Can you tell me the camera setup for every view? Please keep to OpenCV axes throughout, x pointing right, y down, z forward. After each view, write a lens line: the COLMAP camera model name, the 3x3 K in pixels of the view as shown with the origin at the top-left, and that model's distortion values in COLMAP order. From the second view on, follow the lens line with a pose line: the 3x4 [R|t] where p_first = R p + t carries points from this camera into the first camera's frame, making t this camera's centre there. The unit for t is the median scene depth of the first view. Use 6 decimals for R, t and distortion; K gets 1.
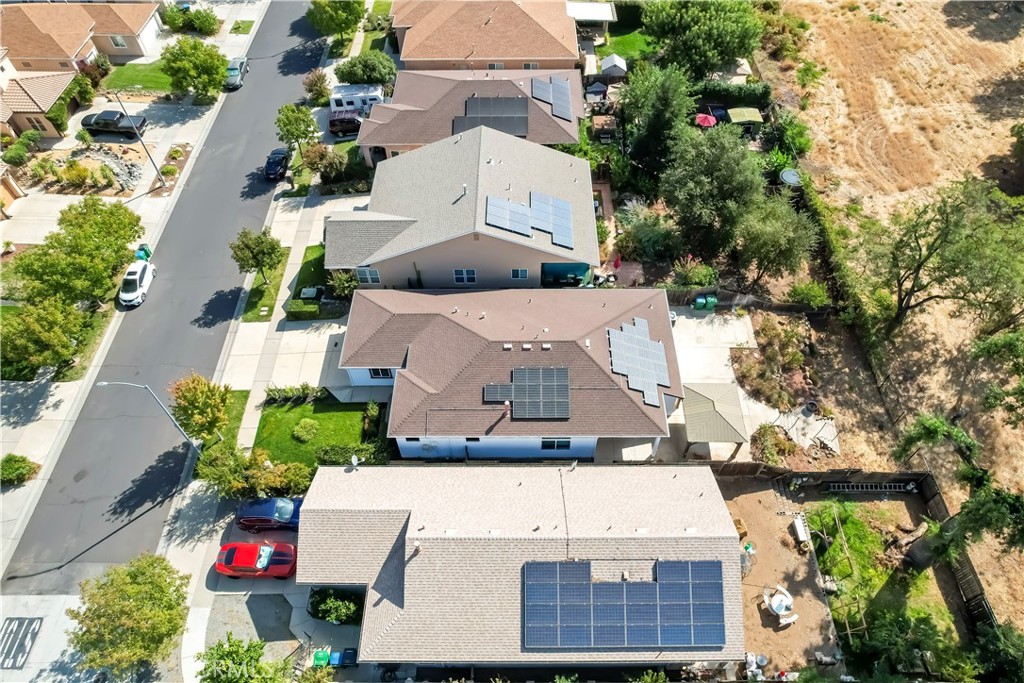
lens RADIAL K [[671.0, 0, 517.1], [0, 671.0, 341.3], [0, 0, 1]] dist [-0.084273, 0.078758]
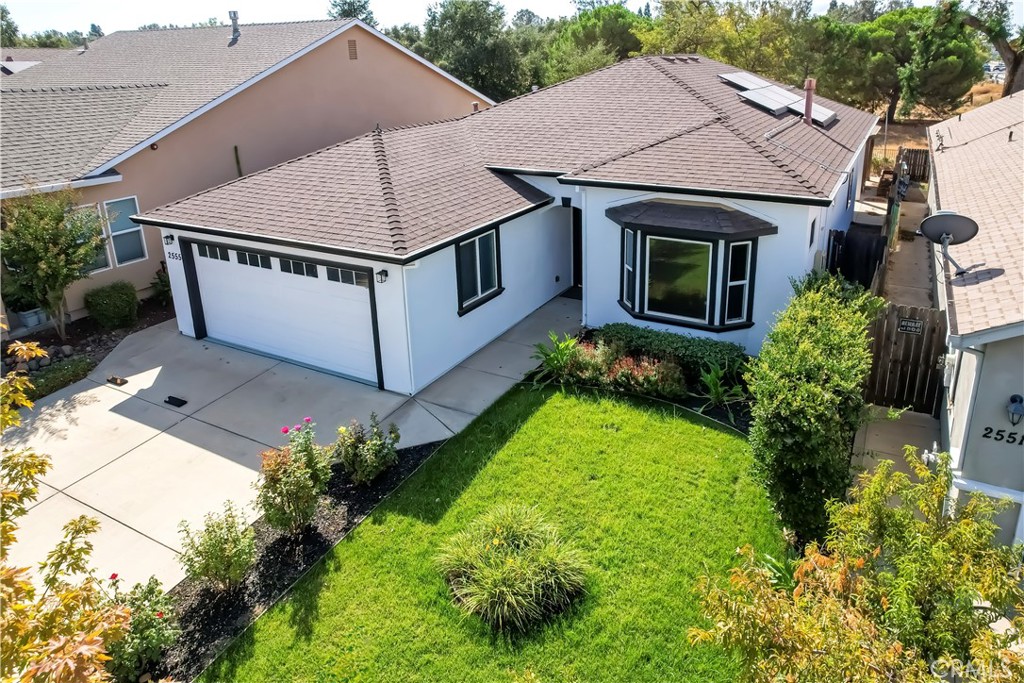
lens RADIAL K [[668.6, 0, 529.4], [0, 668.6, 265.6], [0, 0, 1]] dist [-0.006765, -0.019074]
pose [[0.479361, -0.260482, 0.838071, -0.417066], [0.702663, 0.686051, -0.188677, 0.109511], [-0.525812, 0.679326, 0.511897, 0.815934]]
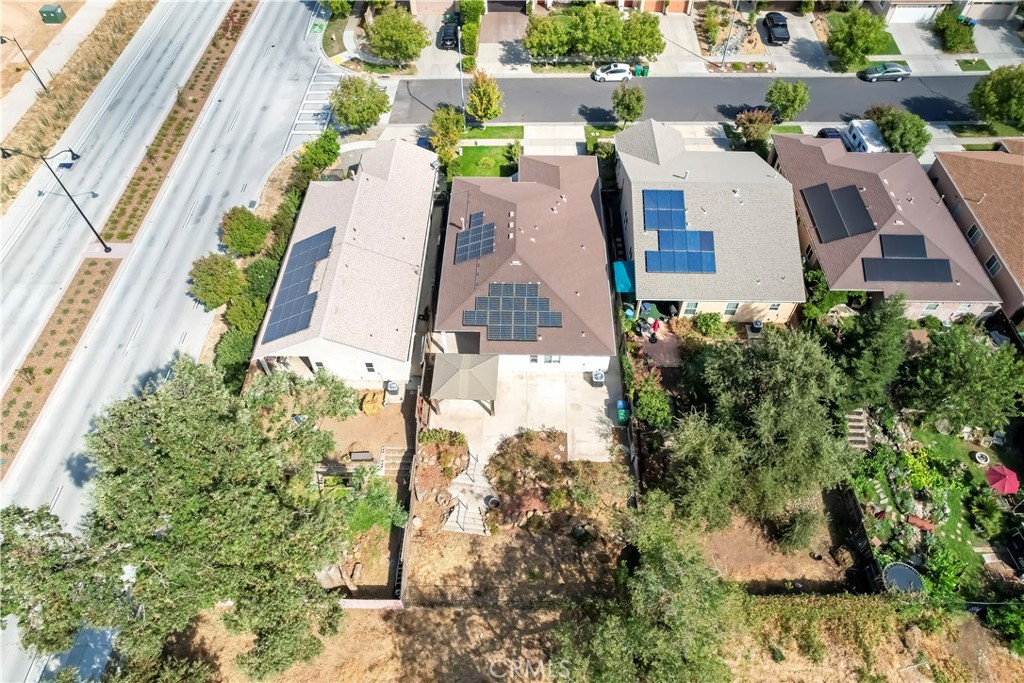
lens RADIAL K [[653.9, 0, 519.1], [0, 653.9, 345.2], [0, 0, 1]] dist [-0.055313, -0.000039]
pose [[-0.011246, 0.795342, -0.606056, 0.803761], [-0.784646, 0.368688, 0.498398, -0.454780], [0.619842, 0.481145, 0.619916, 0.342742]]
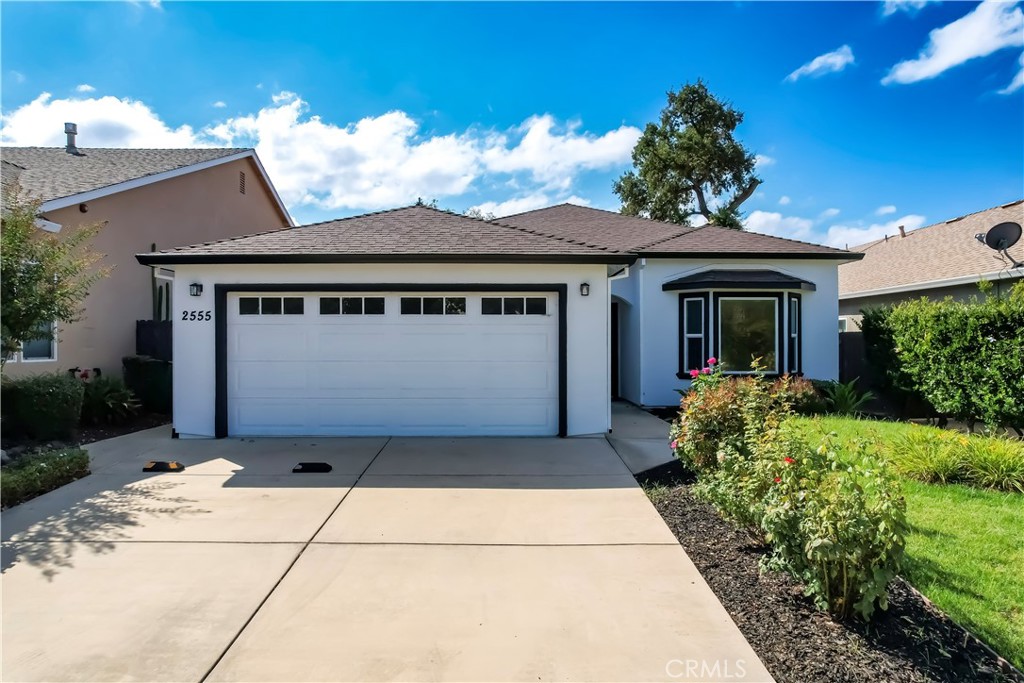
lens RADIAL K [[671.0, 0, 517.1], [0, 671.0, 341.3], [0, 0, 1]] dist [-0.084273, 0.078758]
pose [[-0.031105, 0.015500, 0.999396, -0.454135], [0.789426, 0.613661, 0.015053, 0.021980], [-0.613057, 0.789417, -0.031324, 0.997461]]
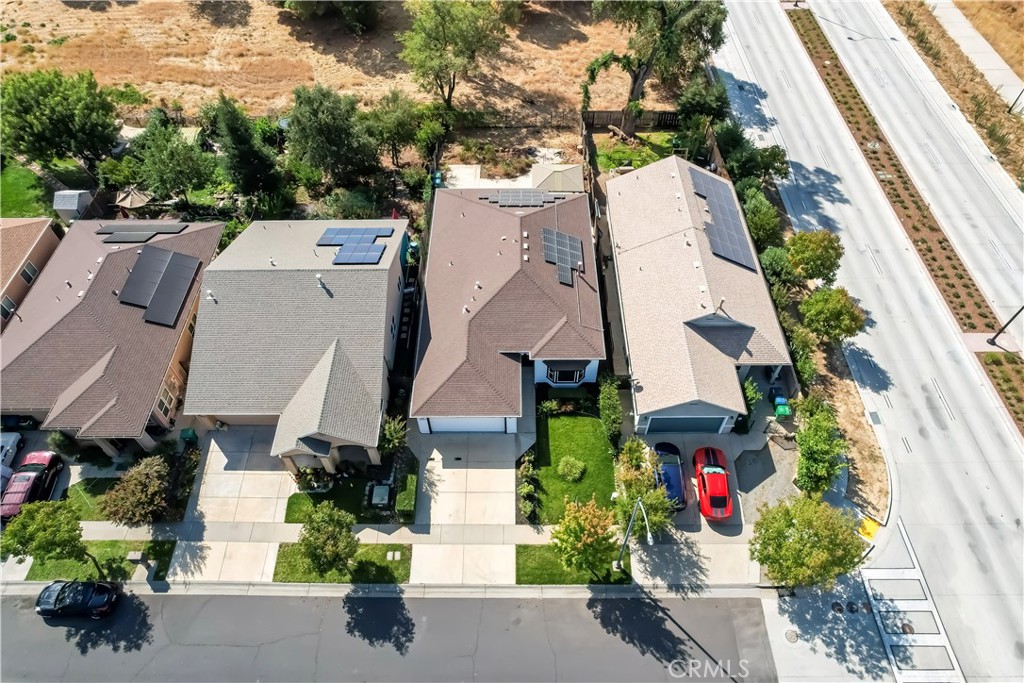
lens RADIAL K [[671.0, 0, 517.1], [0, 671.0, 341.3], [0, 0, 1]] dist [-0.084273, 0.078758]
pose [[-0.007775, -0.775141, 0.631741, -0.743868], [0.787938, 0.384240, 0.481158, -0.438628], [-0.615705, 0.501514, 0.607775, 0.353390]]
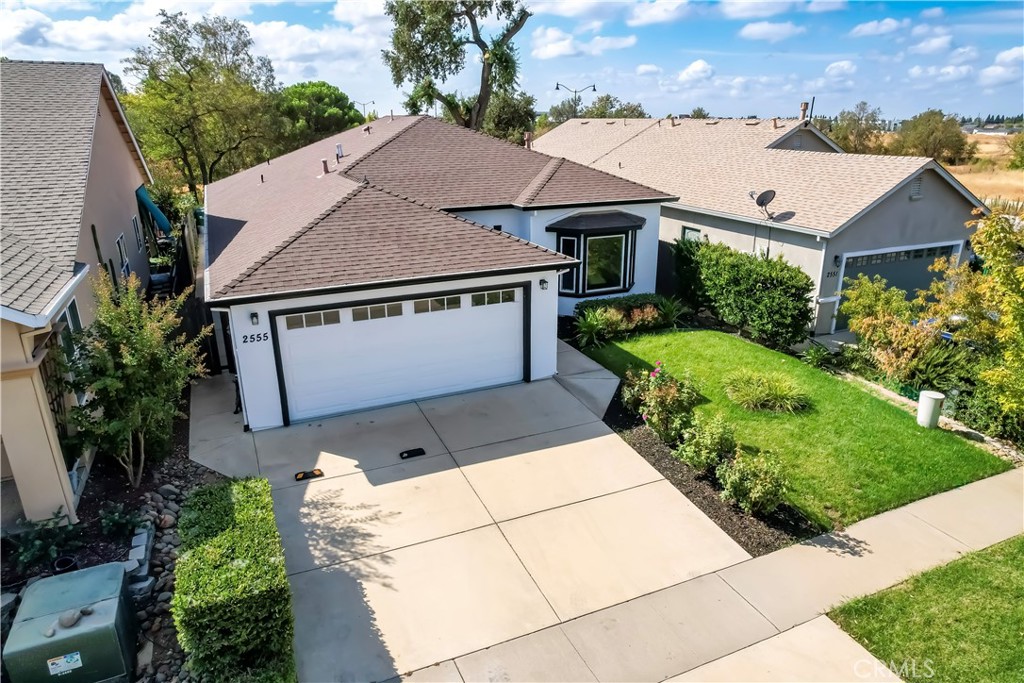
lens RADIAL K [[653.9, 0, 519.1], [0, 653.9, 345.2], [0, 0, 1]] dist [-0.055313, -0.000039]
pose [[-0.422726, -0.289243, 0.858860, -0.499034], [0.718859, 0.470071, 0.512127, -0.111785], [-0.551855, 0.833889, 0.009213, 0.990952]]
